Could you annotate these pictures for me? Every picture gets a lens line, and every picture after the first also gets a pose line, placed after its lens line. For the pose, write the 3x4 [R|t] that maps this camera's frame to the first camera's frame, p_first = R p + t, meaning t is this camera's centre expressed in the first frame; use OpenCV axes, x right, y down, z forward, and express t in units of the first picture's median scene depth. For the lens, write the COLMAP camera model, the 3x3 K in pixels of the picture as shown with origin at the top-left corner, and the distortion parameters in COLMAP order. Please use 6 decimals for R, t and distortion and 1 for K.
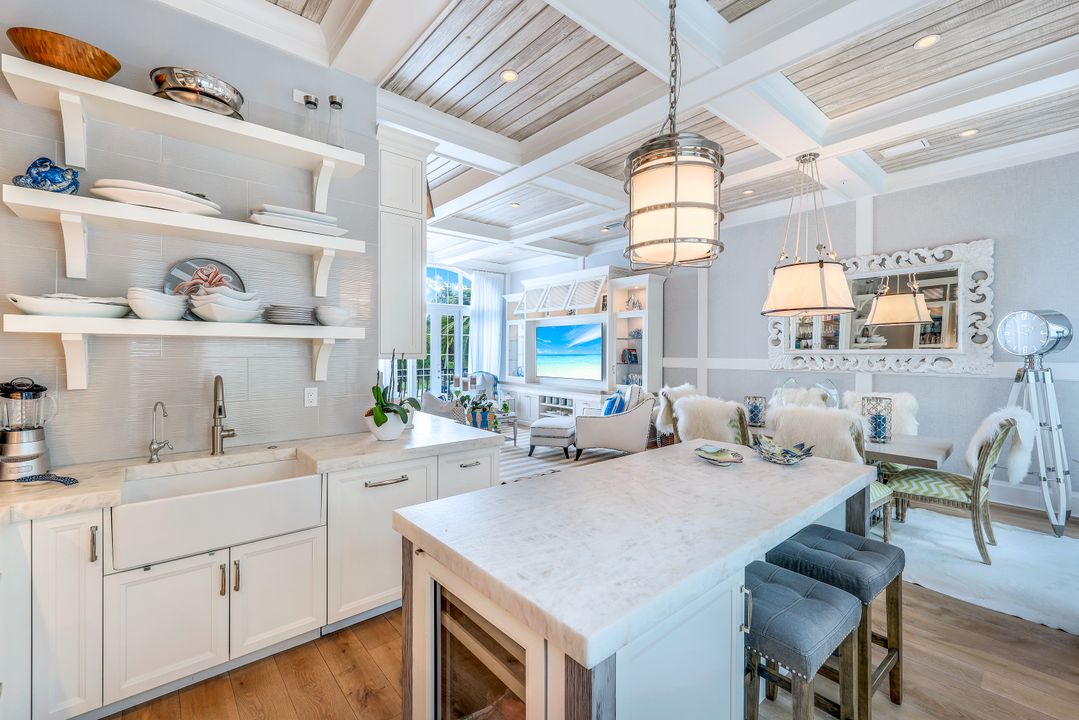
lens RADIAL K [[457.4, 0, 539.6], [0, 457.4, 354.0], [0, 0, 1]] dist [-0.002667, -0.000037]
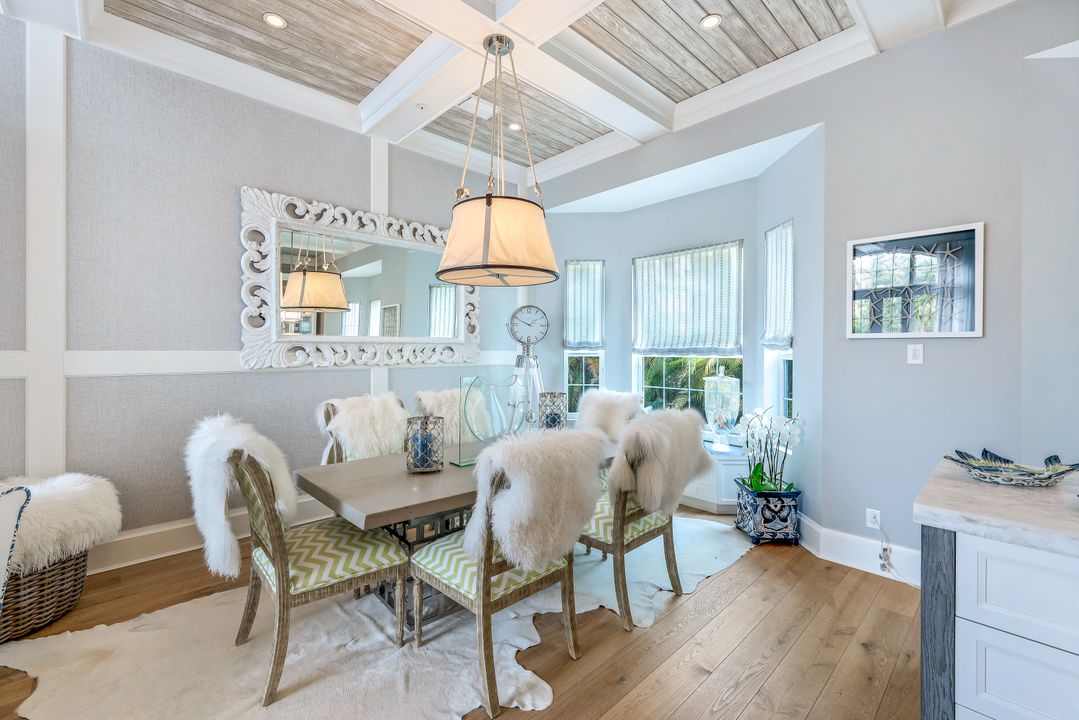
lens RADIAL K [[457.4, 0, 536.4], [0, 457.4, 355.6], [0, 0, 1]] dist [-0.002667, -0.000037]
pose [[-0.054664, -0.006645, 0.998483, -0.074151], [0.010560, 0.999918, 0.007232, 0.019056], [-0.998449, 0.010939, -0.054589, 0.805180]]
